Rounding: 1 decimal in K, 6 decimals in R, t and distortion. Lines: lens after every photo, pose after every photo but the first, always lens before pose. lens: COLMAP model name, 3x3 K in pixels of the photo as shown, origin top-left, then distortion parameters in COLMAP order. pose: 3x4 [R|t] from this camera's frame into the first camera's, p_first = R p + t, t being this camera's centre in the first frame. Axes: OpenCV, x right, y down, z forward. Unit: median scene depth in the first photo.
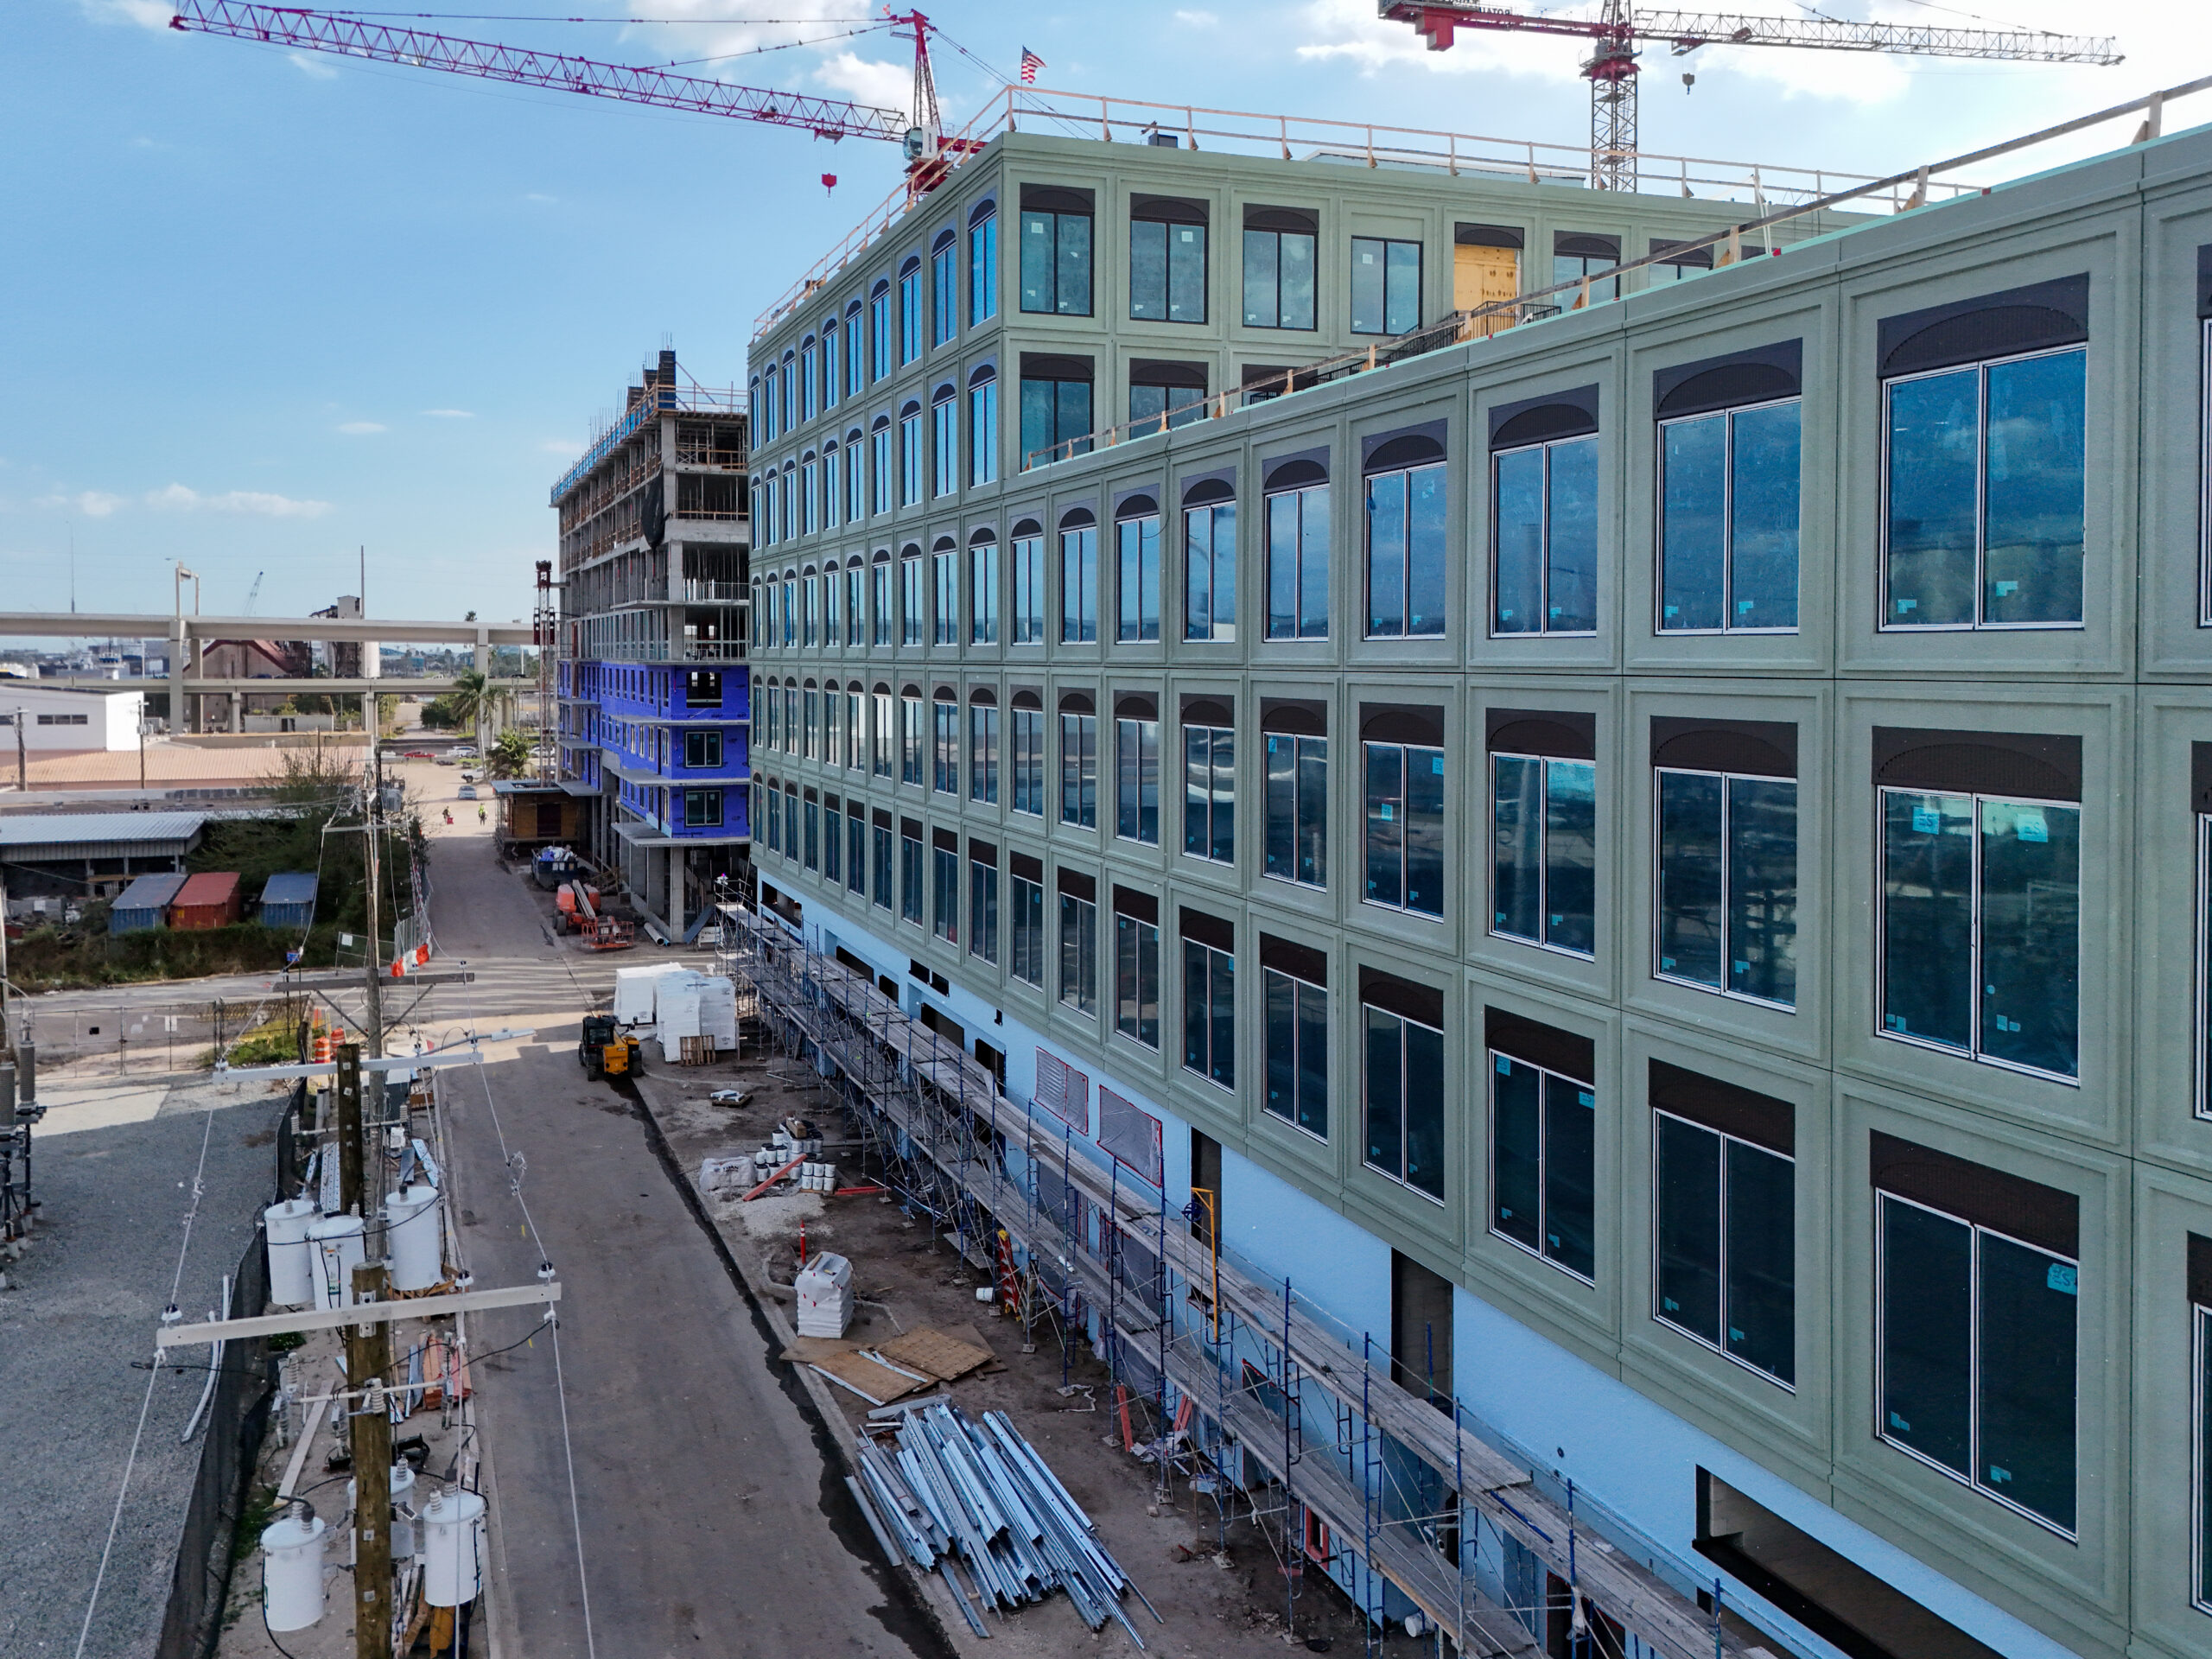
lens RADIAL K [[1681.0, 0, 931.6], [0, 1681.0, 711.3], [0, 0, 1]] dist [0.057555, -0.042594]
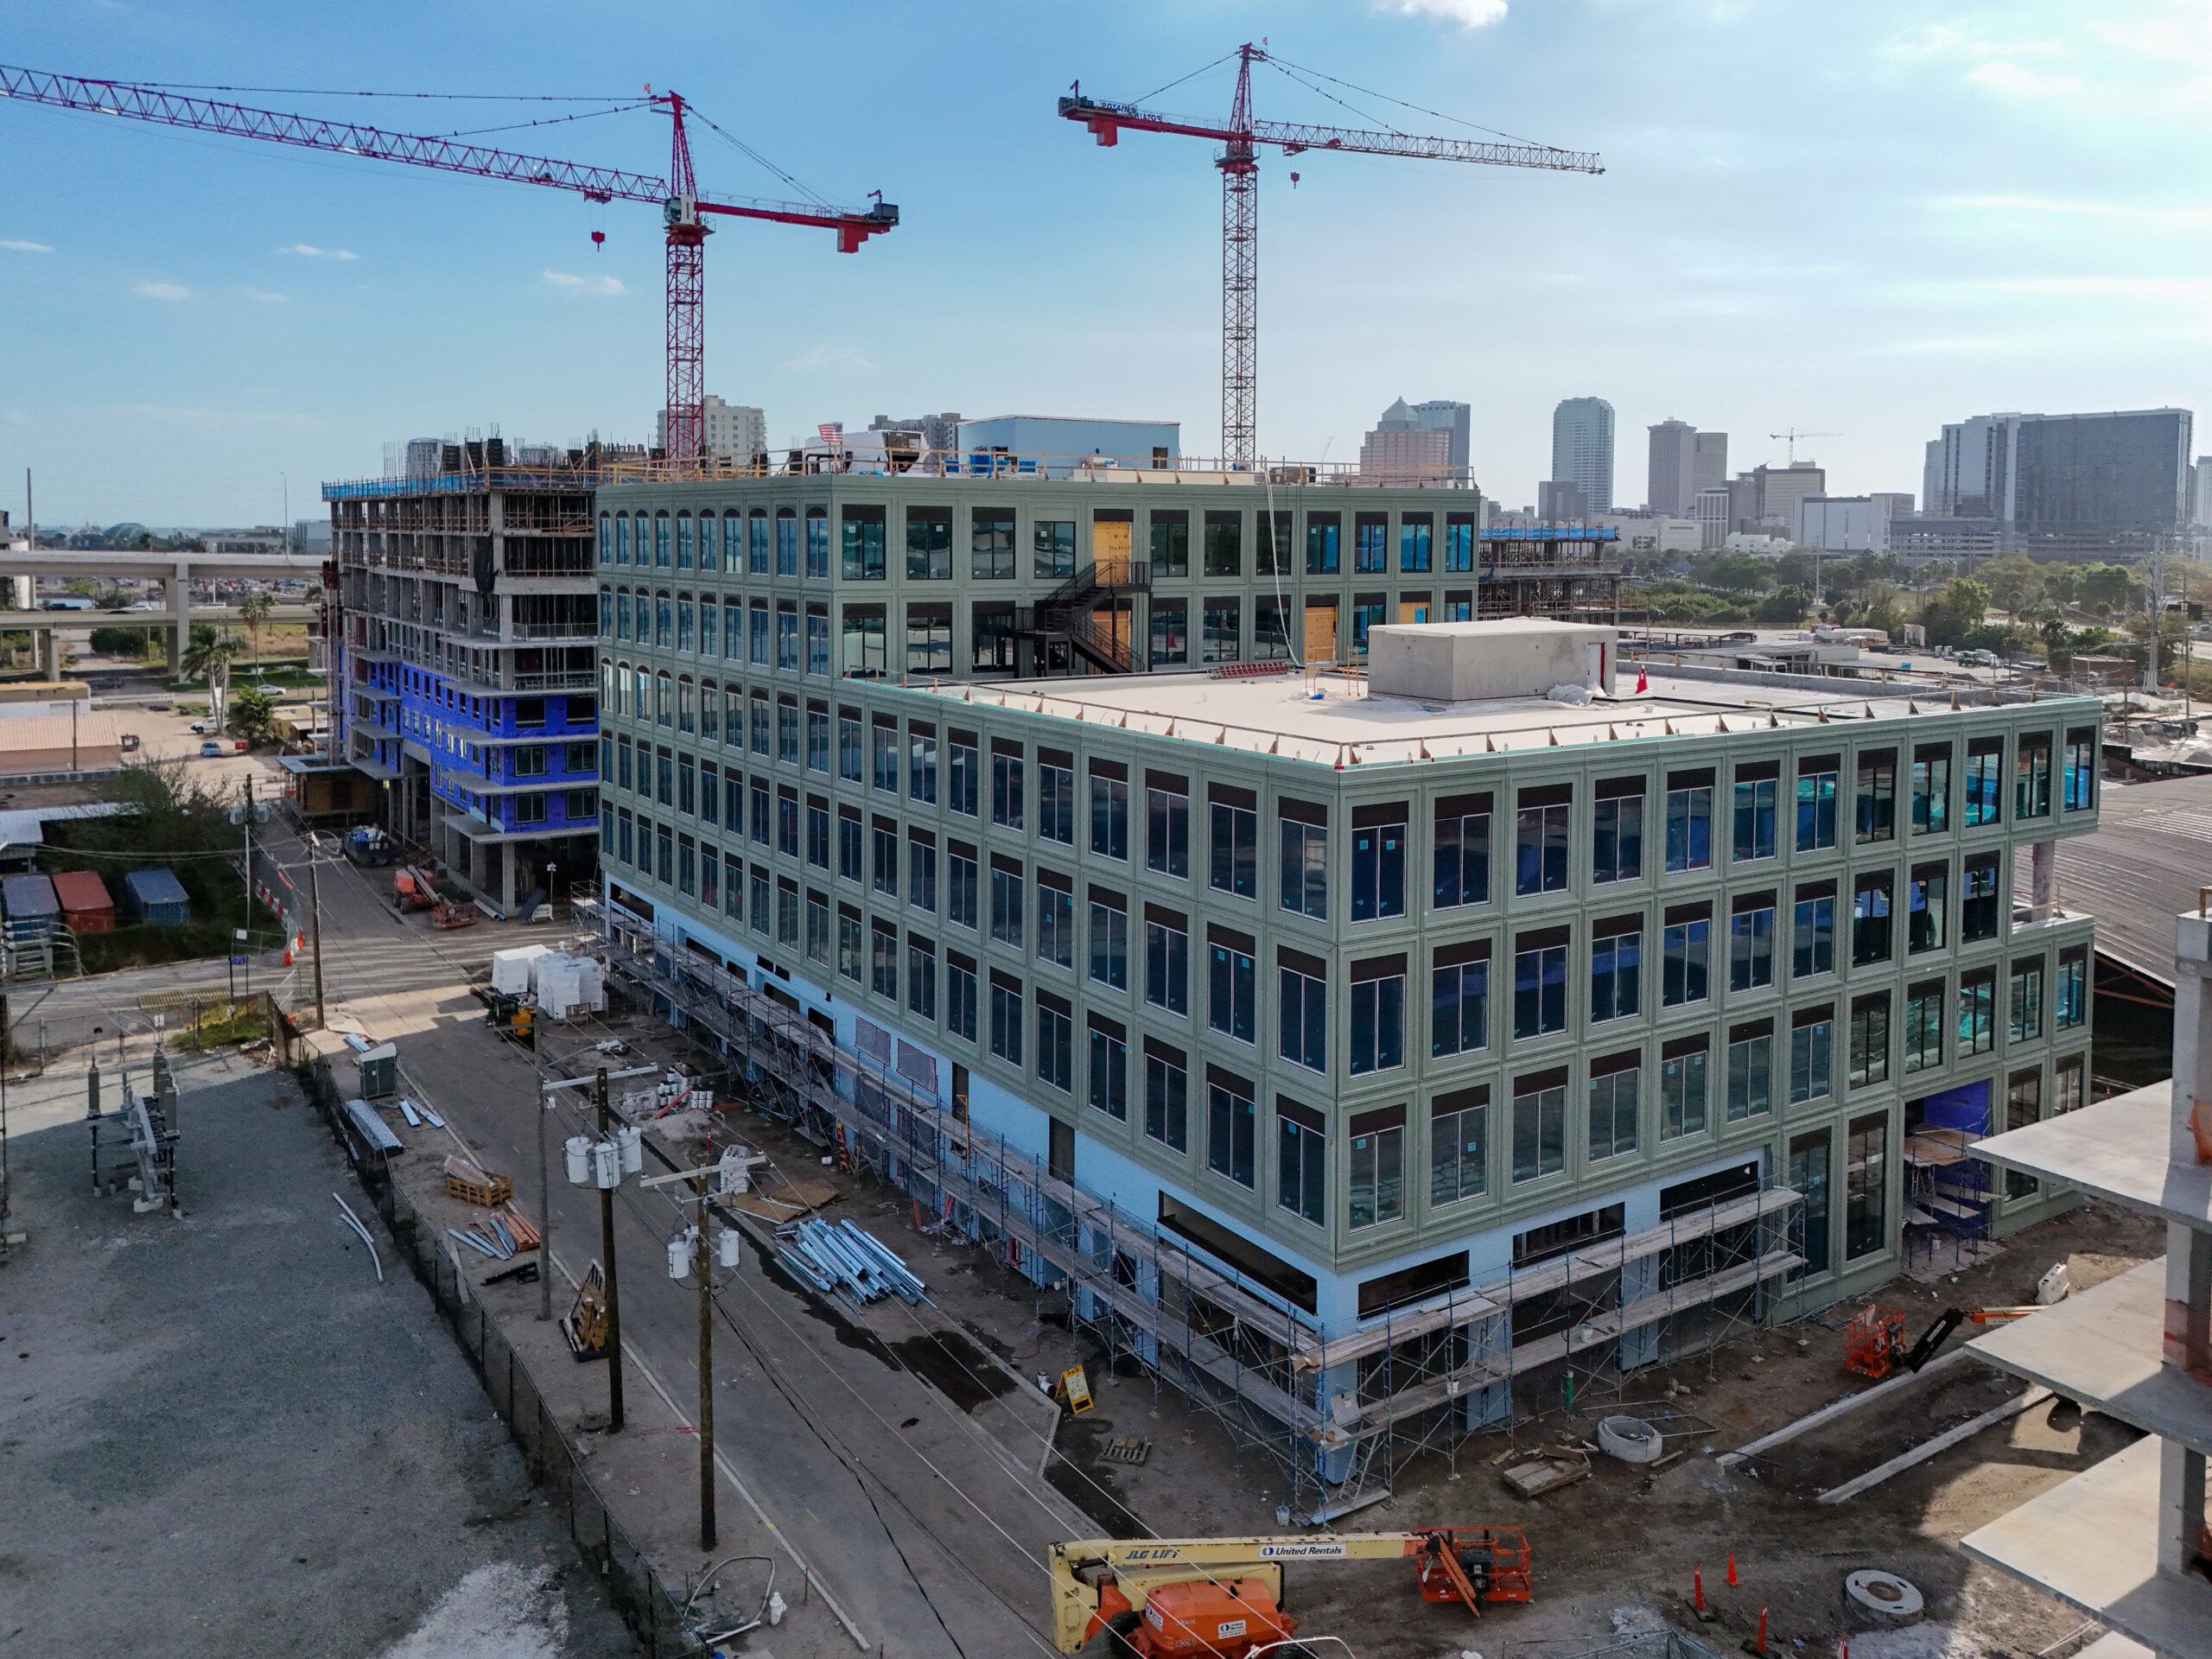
lens RADIAL K [[1694.9, 0, 1081.1], [0, 1694.9, 675.8], [0, 0, 1]] dist [0.042403, -0.006190]
pose [[0.964755, -0.011989, 0.262876, -0.161448], [-0.000786, 0.998826, 0.048440, -0.222672], [-0.263148, -0.046939, 0.963613, -0.684395]]
